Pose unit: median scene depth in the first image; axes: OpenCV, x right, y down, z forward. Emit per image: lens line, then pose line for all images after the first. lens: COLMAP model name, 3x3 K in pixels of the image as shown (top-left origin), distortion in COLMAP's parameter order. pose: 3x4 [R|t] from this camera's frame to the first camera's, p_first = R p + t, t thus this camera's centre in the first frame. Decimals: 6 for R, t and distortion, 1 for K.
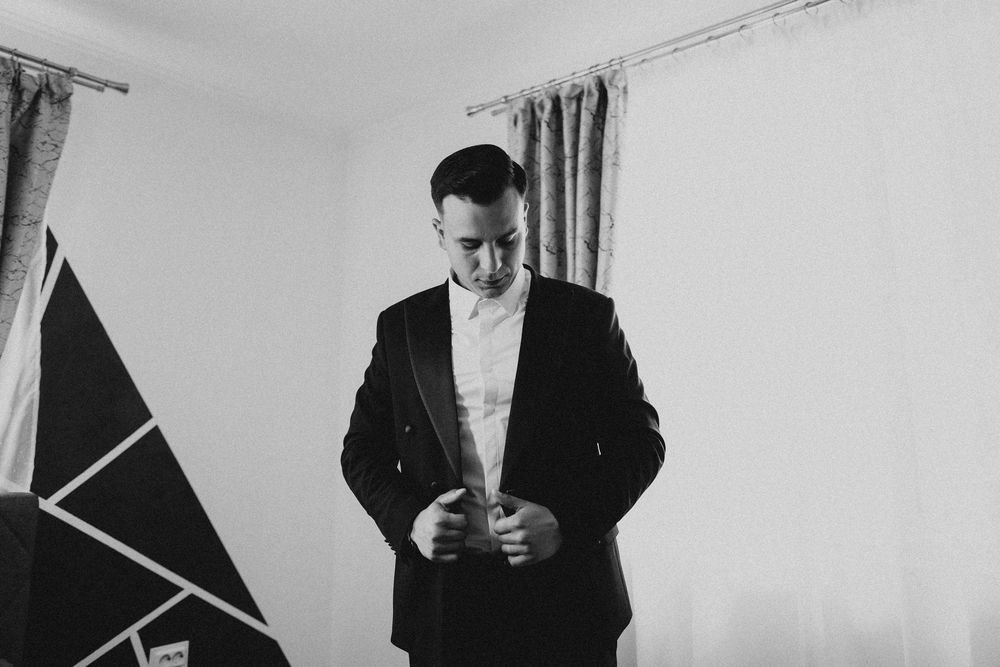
lens RADIAL K [[757.6, 0, 505.1], [0, 757.6, 305.4], [0, 0, 1]] dist [0.016920, -0.000528]
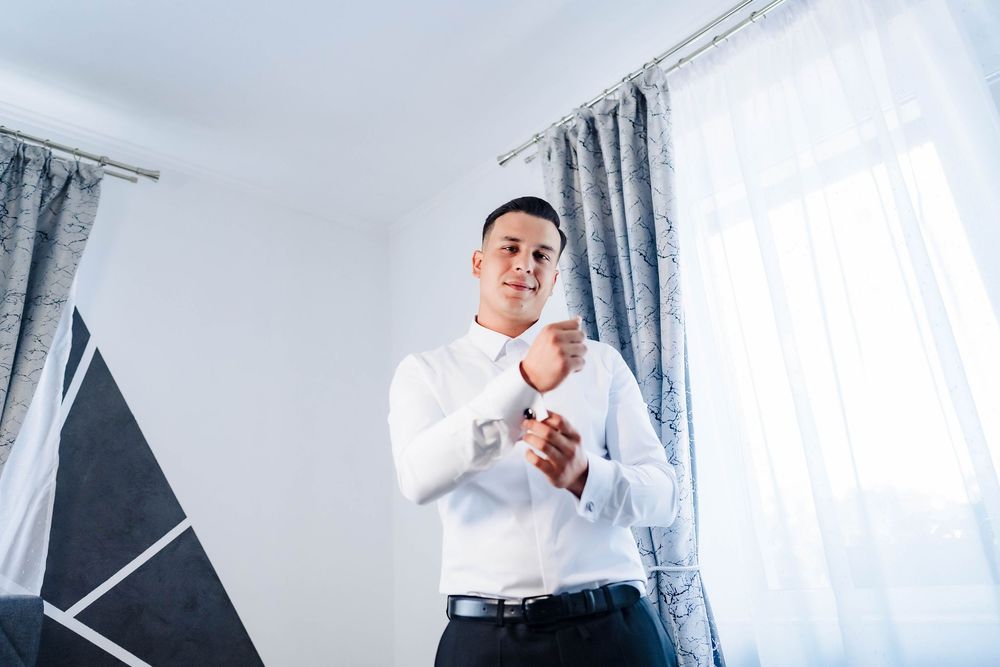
lens RADIAL K [[716.9, 0, 471.1], [0, 716.9, 318.7], [0, 0, 1]] dist [0.017979, 0.004883]
pose [[0.984650, -0.109703, -0.135753, 0.018274], [0.080292, 0.975301, -0.205771, 0.136054], [0.154974, 0.191712, 0.969139, 0.193717]]
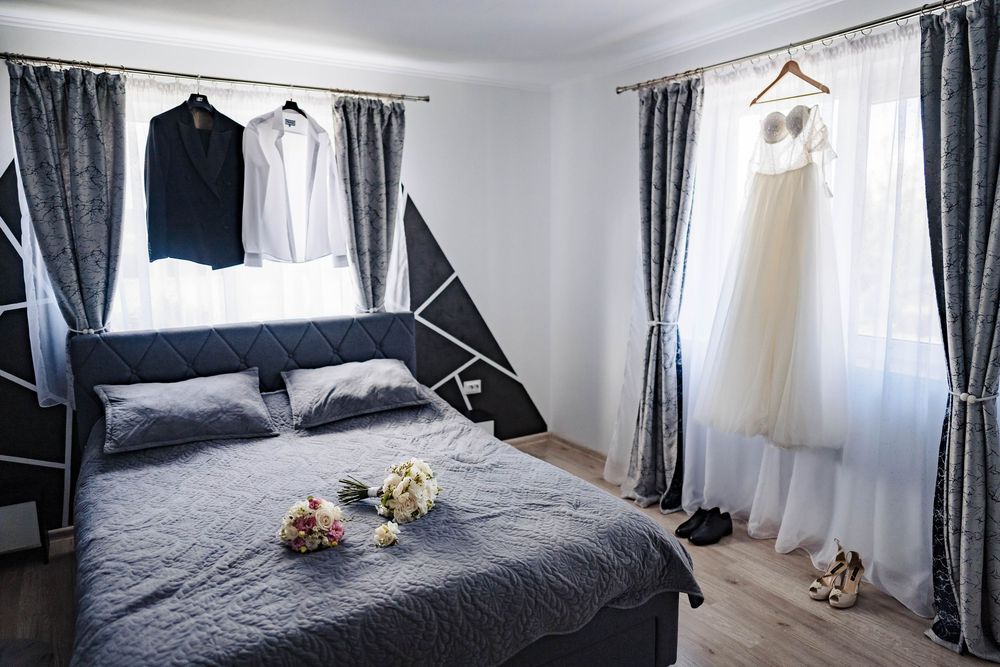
lens RADIAL K [[712.0, 0, 500.0], [0, 712.0, 333.5], [0, 0, 1]] dist [0.020295, -0.004424]
pose [[0.951026, 0.035830, -0.307026, 0.237327], [0.061036, 0.951936, 0.300153, -0.274157], [0.303024, -0.304193, 0.903130, -0.741645]]
